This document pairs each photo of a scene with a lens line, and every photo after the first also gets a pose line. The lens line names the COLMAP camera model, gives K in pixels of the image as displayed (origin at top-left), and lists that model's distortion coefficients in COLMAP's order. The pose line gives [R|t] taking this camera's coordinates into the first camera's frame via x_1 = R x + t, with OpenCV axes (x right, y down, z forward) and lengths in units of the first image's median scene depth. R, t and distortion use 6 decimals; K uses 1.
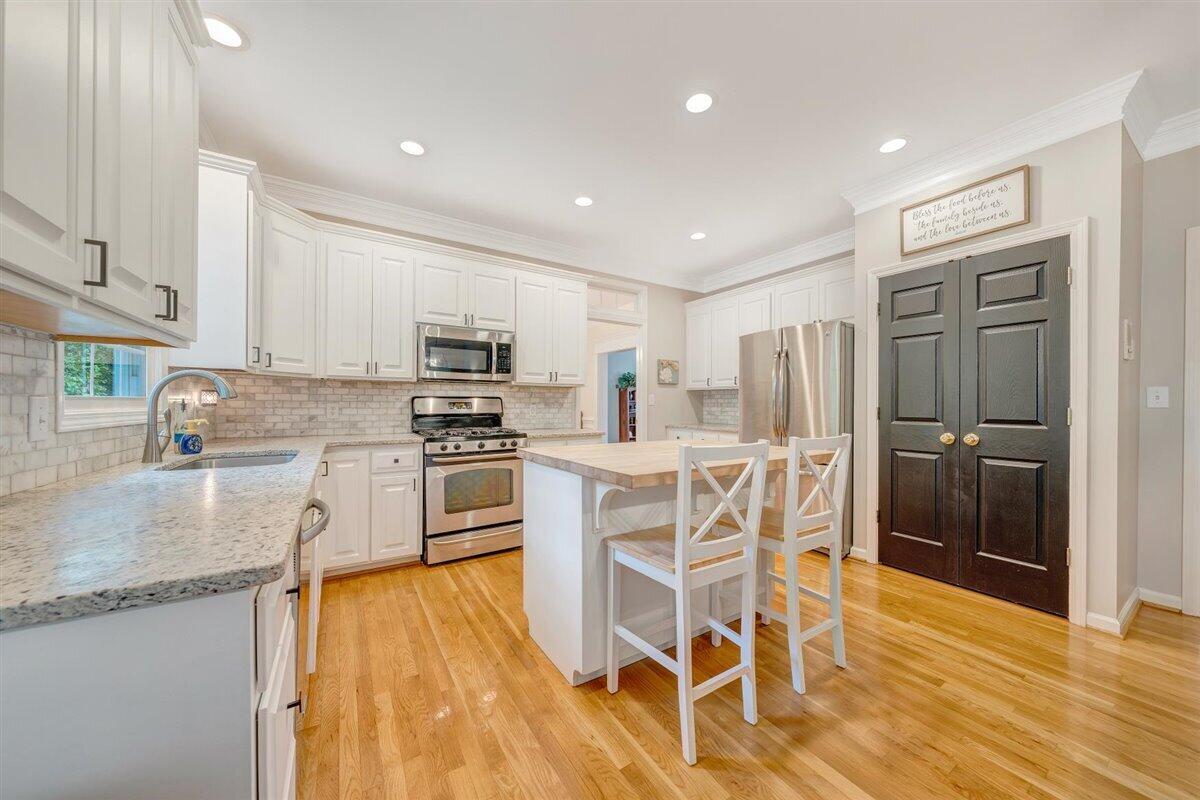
lens RADIAL K [[410.8, 0, 601.6], [0, 410.8, 404.4], [0, 0, 1]] dist [-0.004354, 0.000016]
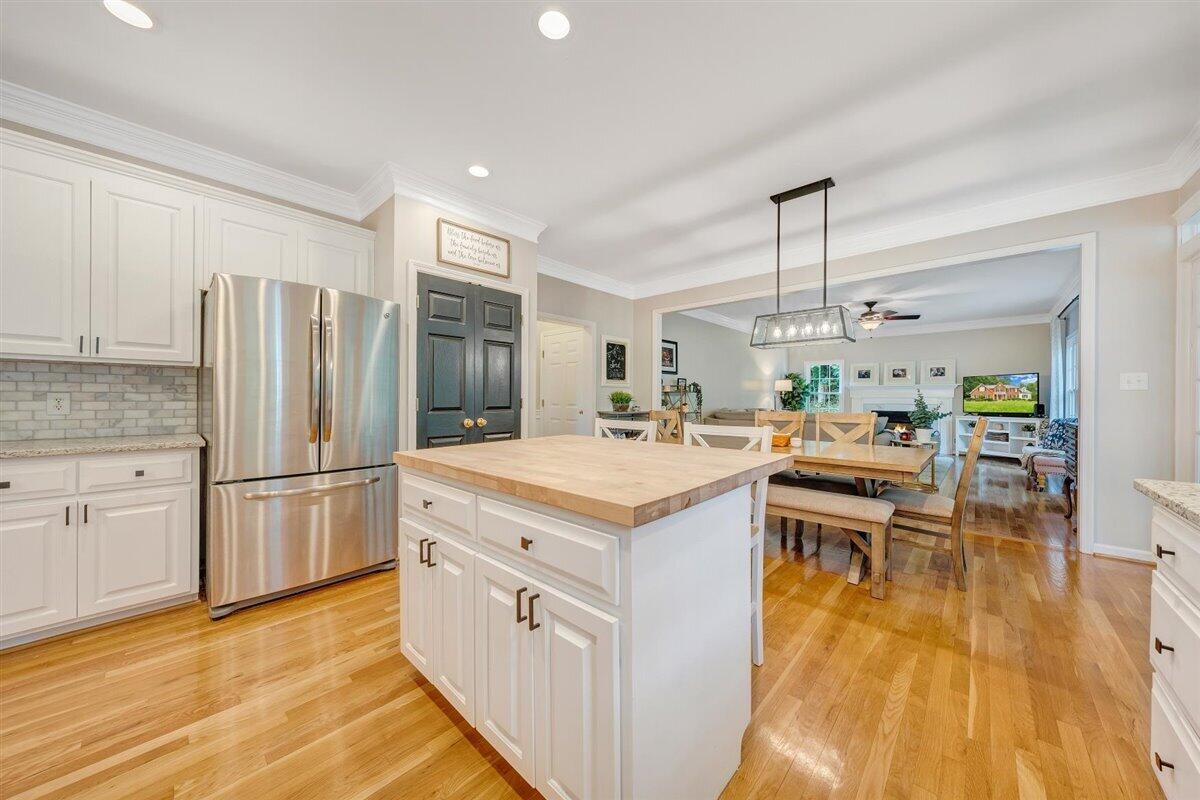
lens RADIAL K [[410.8, 0, 597.9], [0, 410.8, 397.3], [0, 0, 1]] dist [-0.004354, 0.000016]
pose [[-0.257171, -0.004623, 0.966355, -0.431366], [-0.004233, 0.999984, 0.003658, -0.002386], [-0.966357, -0.003150, -0.257187, 0.850377]]
